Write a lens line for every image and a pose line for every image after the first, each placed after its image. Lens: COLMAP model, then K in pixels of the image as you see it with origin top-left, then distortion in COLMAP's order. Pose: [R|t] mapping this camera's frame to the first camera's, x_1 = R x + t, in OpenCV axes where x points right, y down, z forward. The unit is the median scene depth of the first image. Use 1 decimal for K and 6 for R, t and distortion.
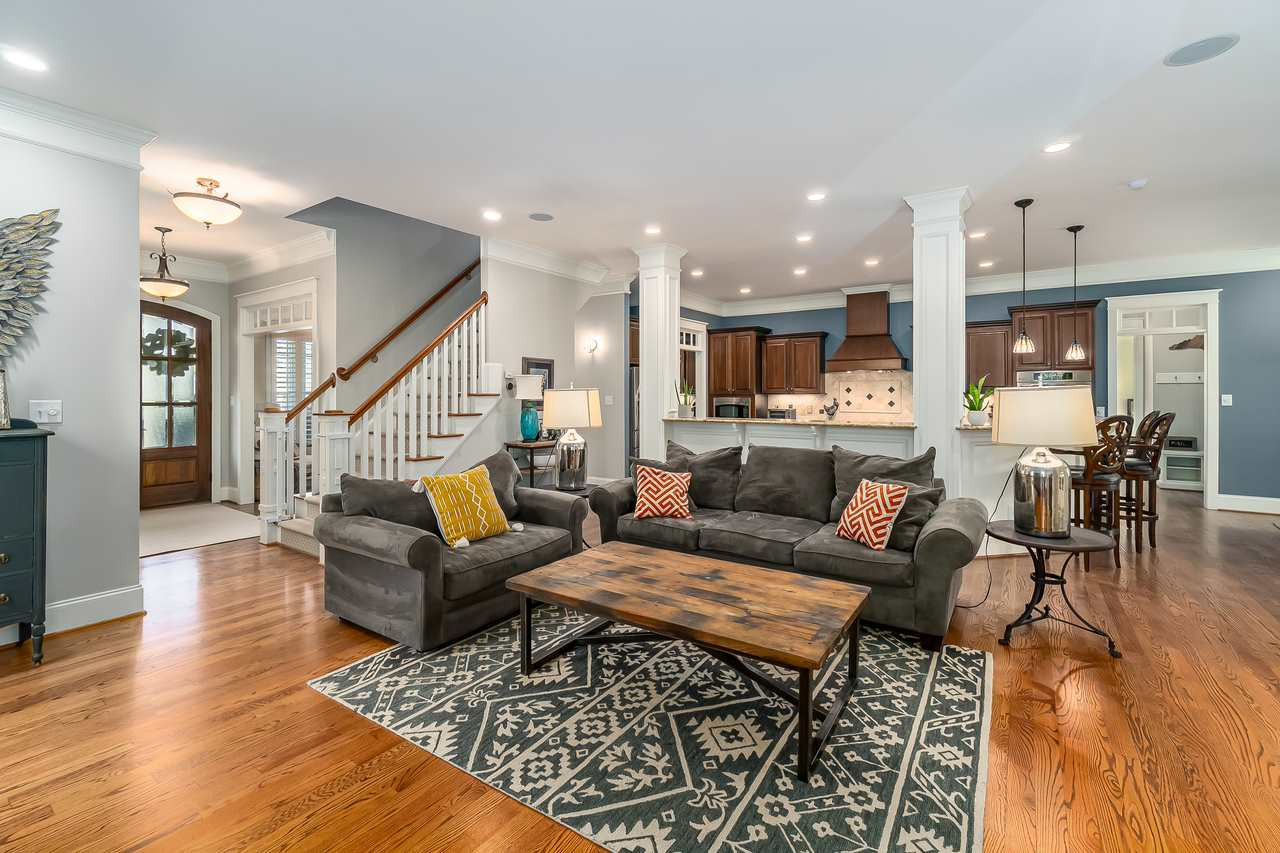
lens RADIAL K [[554.8, 0, 638.6], [0, 554.8, 398.3], [0, 0, 1]] dist [-0.000378, -0.000233]
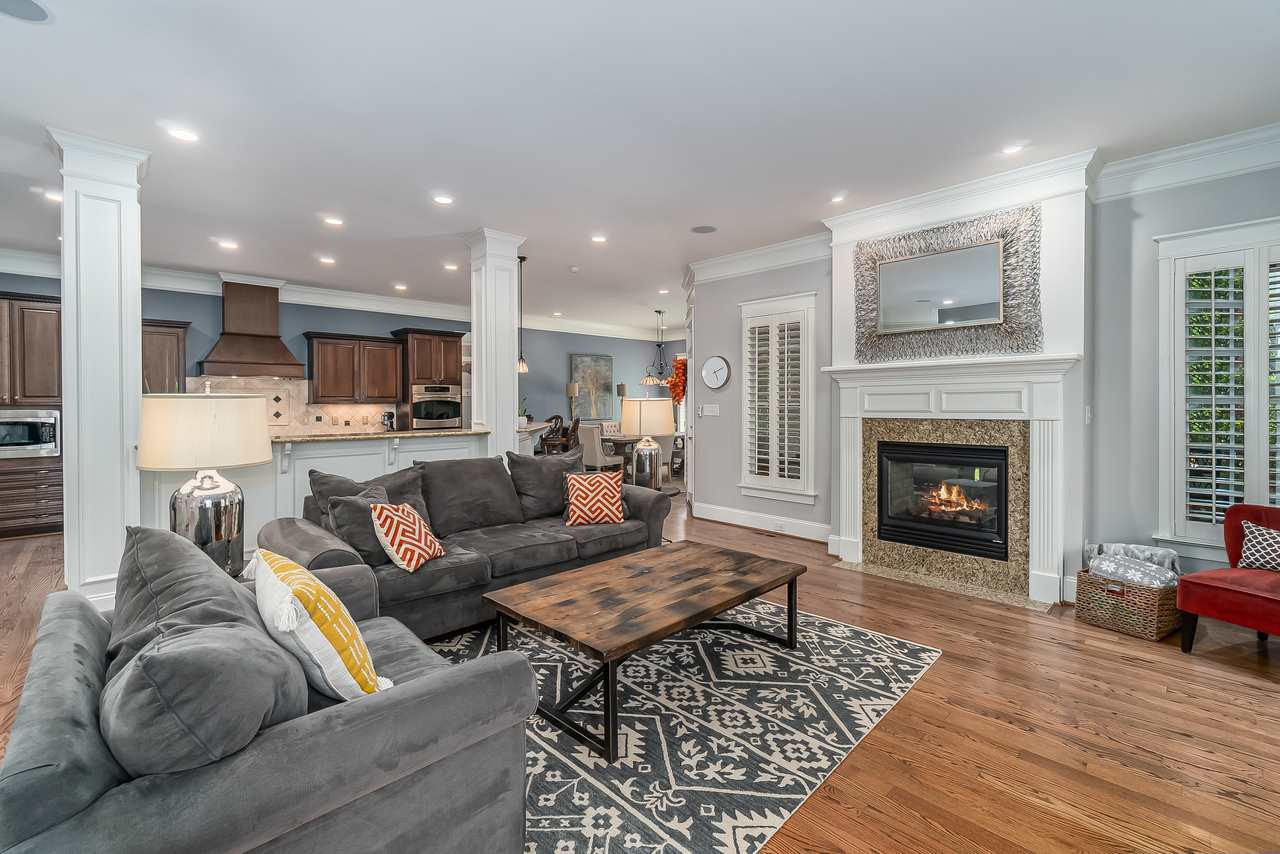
lens RADIAL K [[554.8, 0, 638.6], [0, 554.8, 398.8], [0, 0, 1]] dist [-0.000378, -0.000233]
pose [[0.196749, 0.009423, 0.980409, -1.113864], [0.008318, 0.999902, -0.011279, -0.004460], [-0.980419, 0.010374, 0.196651, 0.927419]]
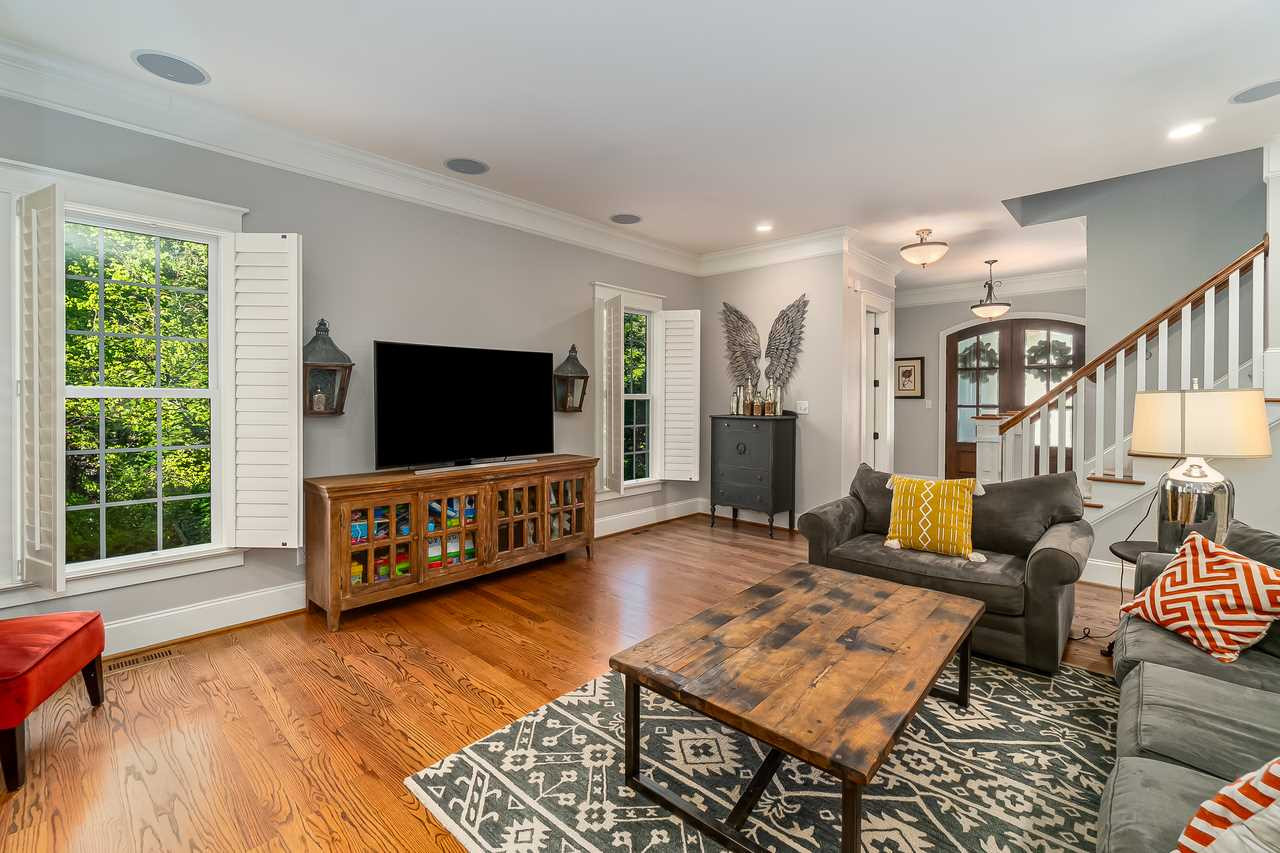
lens RADIAL K [[554.8, 0, 638.6], [0, 554.8, 398.3], [0, 0, 1]] dist [-0.000378, -0.000233]
pose [[-0.138028, 0.004112, -0.990420, 1.067658], [-0.010554, 0.999929, 0.005623, -0.009631], [0.990372, 0.011229, -0.137975, 0.953097]]
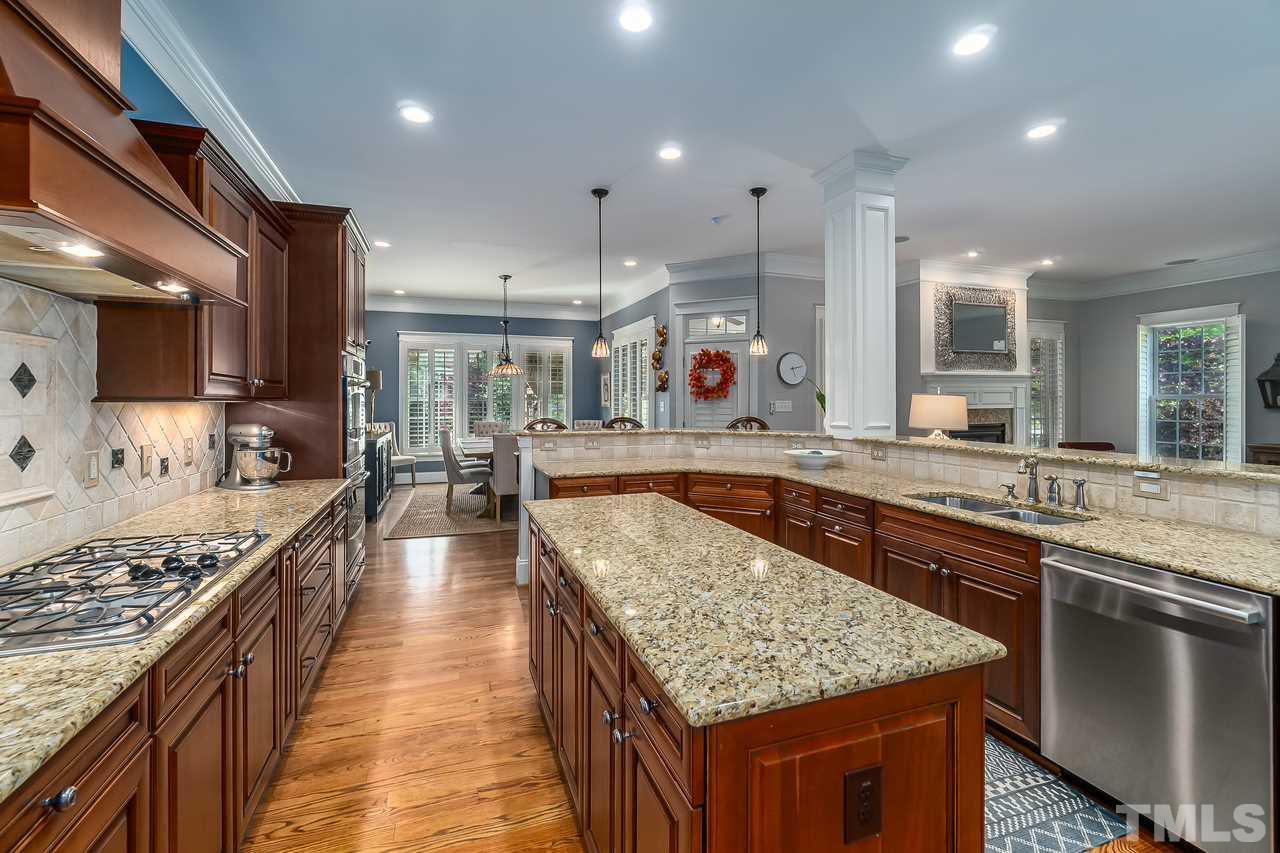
lens RADIAL K [[554.8, 0, 638.6], [0, 554.8, 398.3], [0, 0, 1]] dist [-0.000378, -0.000233]
pose [[-0.807688, 0.001531, 0.589609, 0.639969], [0.005926, 0.999967, 0.005522, -0.031646], [-0.589581, 0.007954, -0.807670, 3.752105]]
